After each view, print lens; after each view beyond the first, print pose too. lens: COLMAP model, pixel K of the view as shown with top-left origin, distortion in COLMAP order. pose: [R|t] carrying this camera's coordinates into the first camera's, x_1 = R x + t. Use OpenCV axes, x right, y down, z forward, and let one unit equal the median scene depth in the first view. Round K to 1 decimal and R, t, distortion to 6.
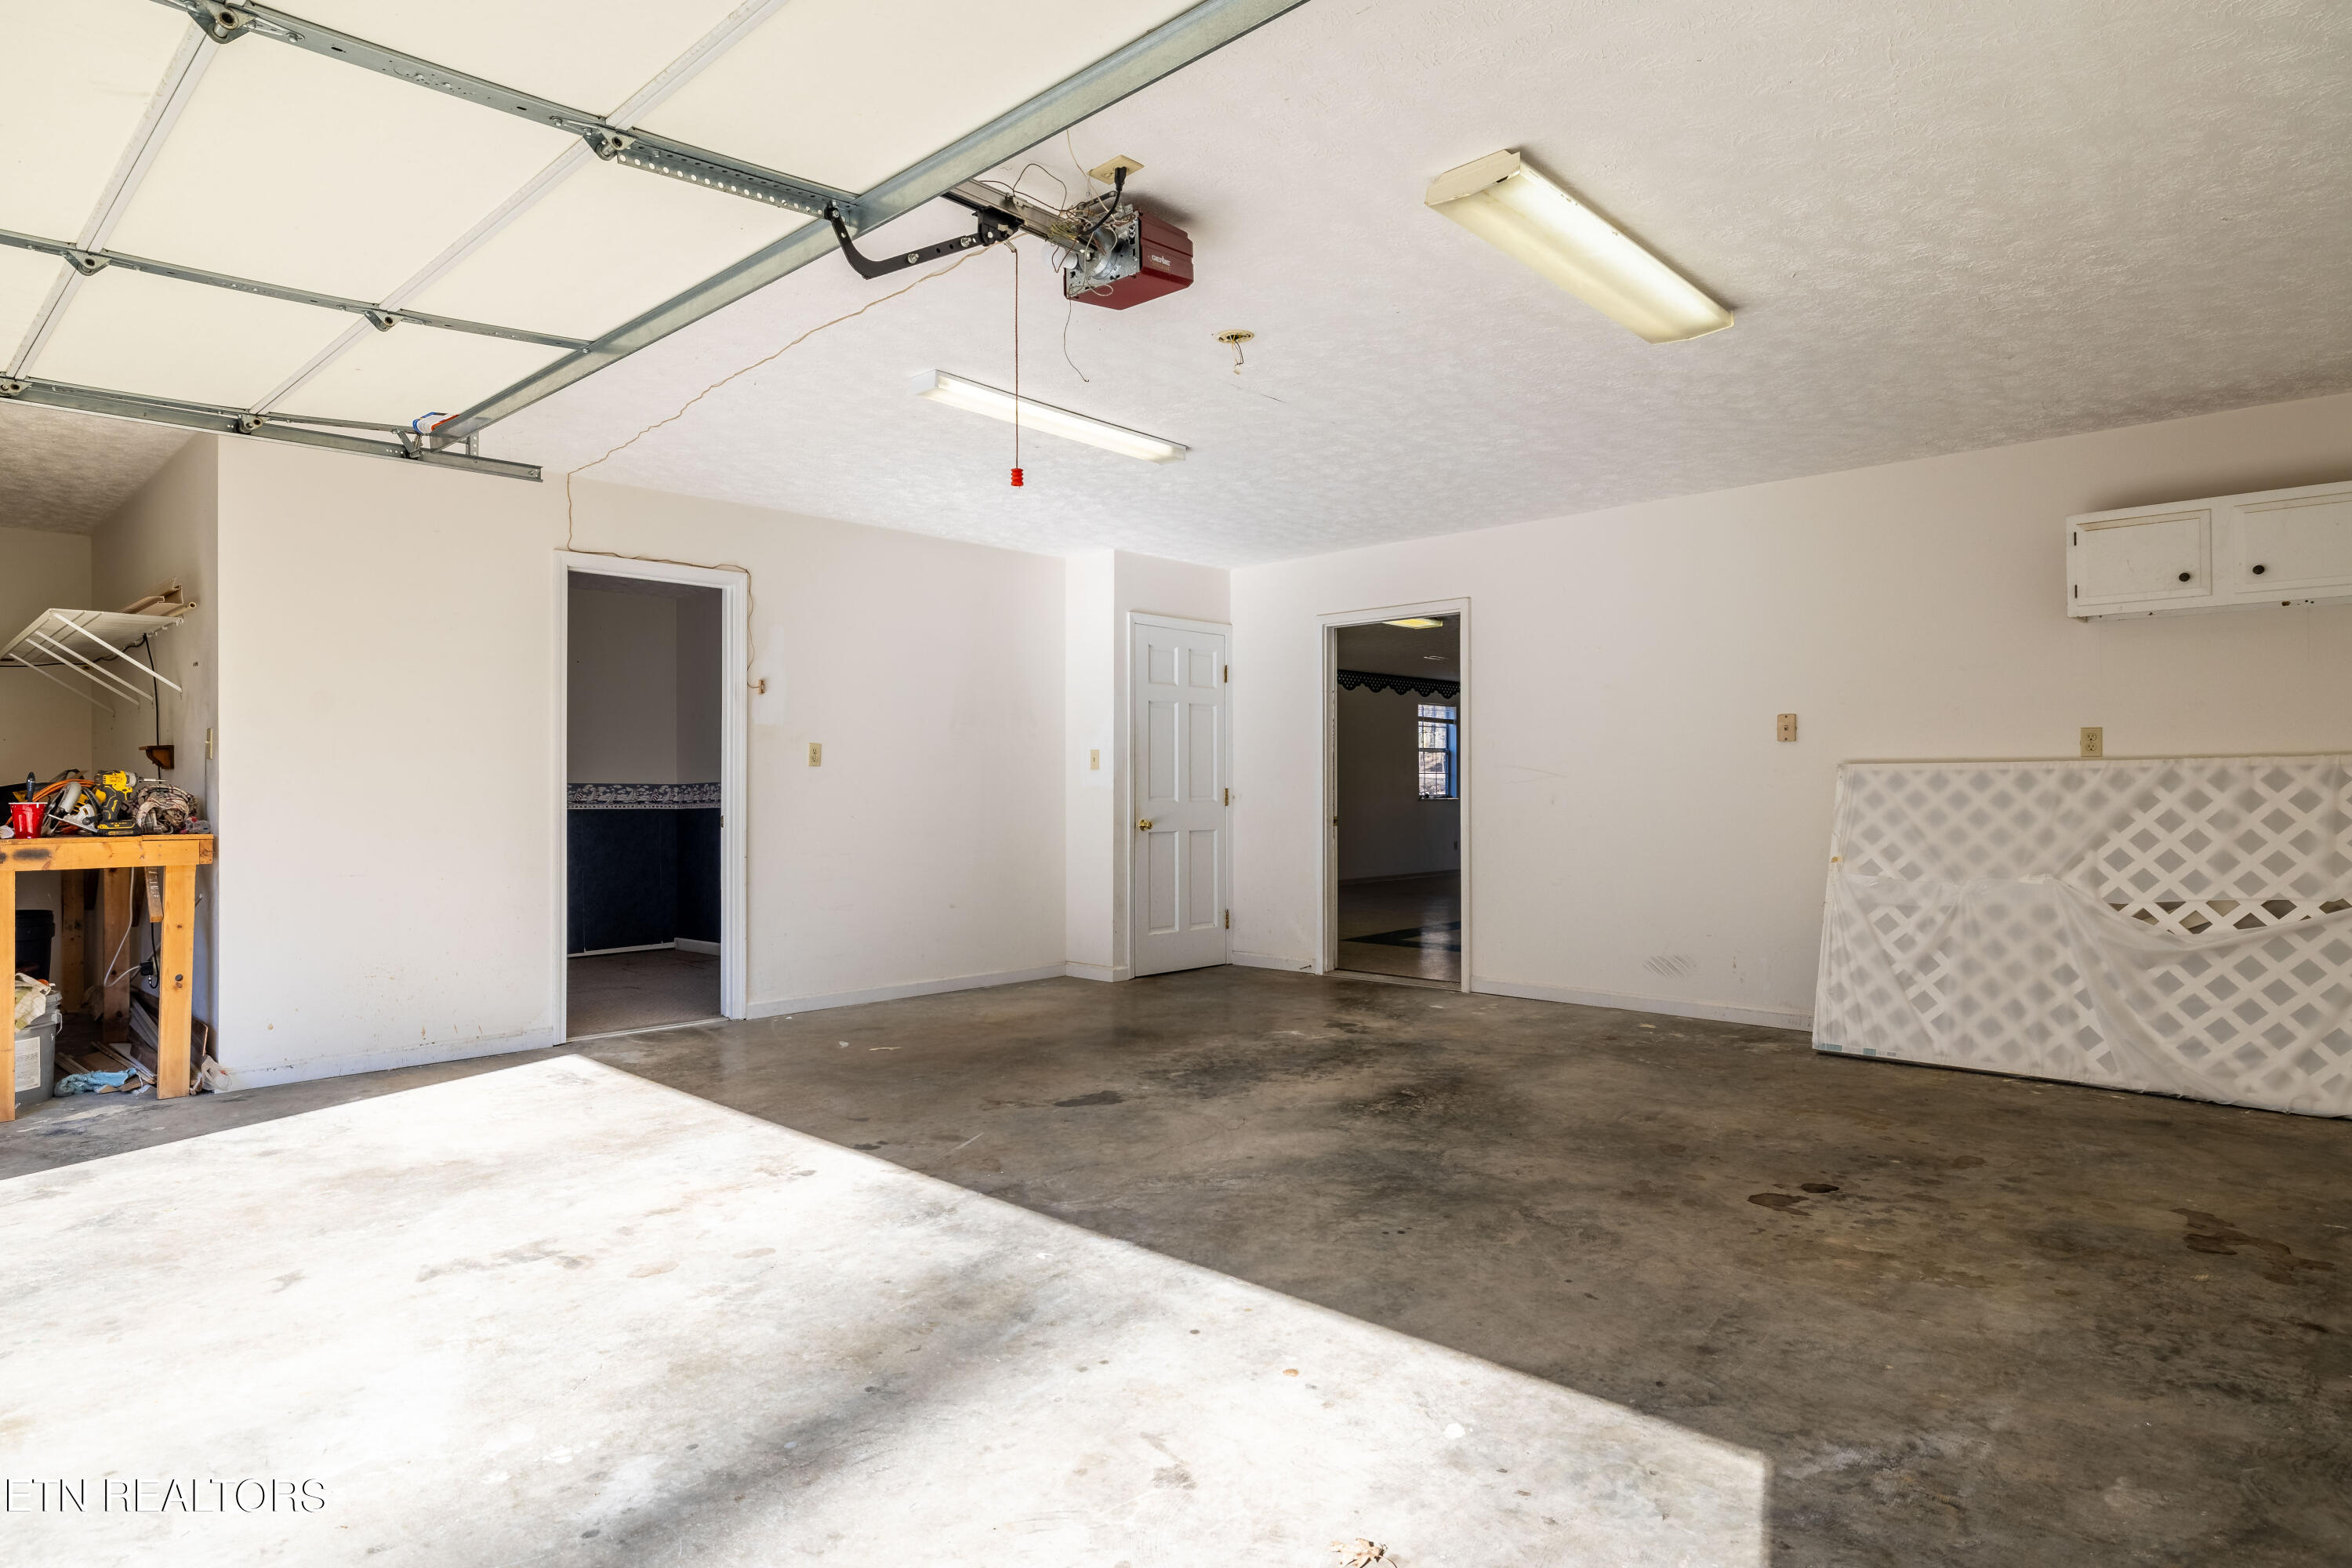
lens RADIAL K [[1317.8, 0, 1170.6], [0, 1317.8, 779.7], [0, 0, 1]] dist [-0.001953, -0.000012]
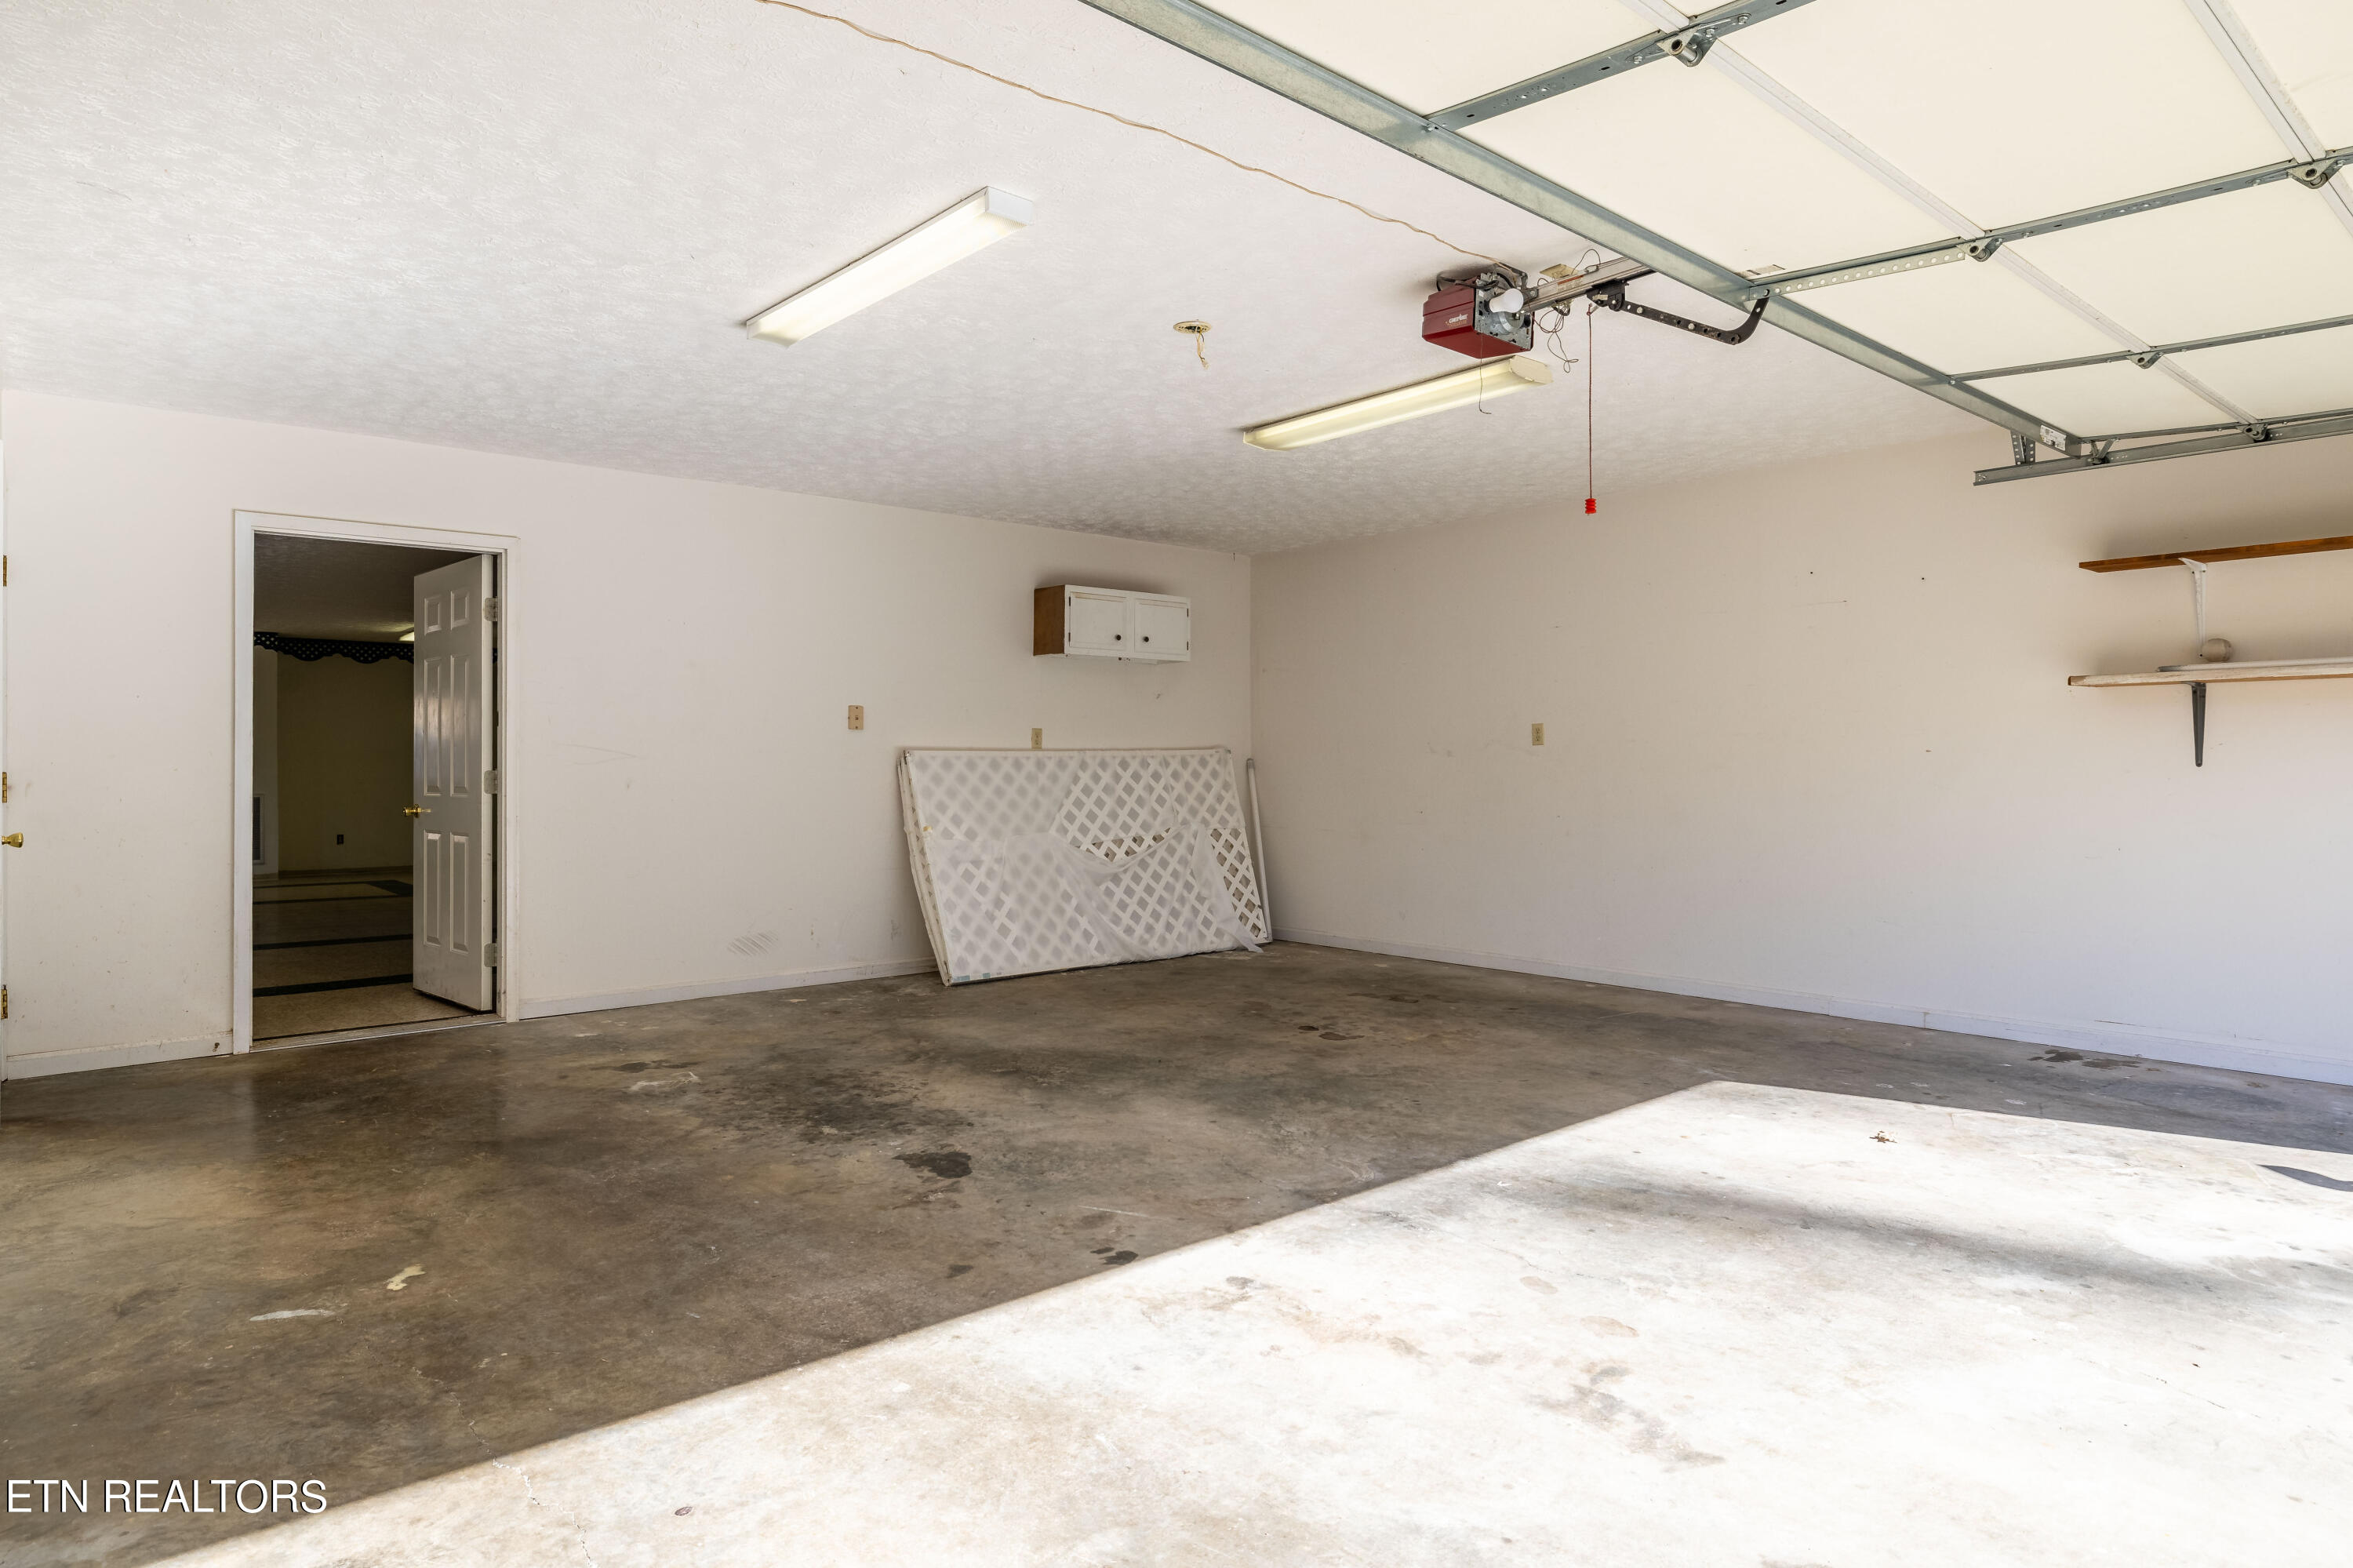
lens RADIAL K [[1336.6, 0, 1169.2], [0, 1336.6, 758.3], [0, 0, 1]] dist [0.002508, -0.000493]
pose [[0.100338, 0.008539, 0.994917, -1.031840], [-0.004382, 0.999957, -0.008140, 0.006789], [-0.994944, -0.003543, 0.100371, 0.955556]]
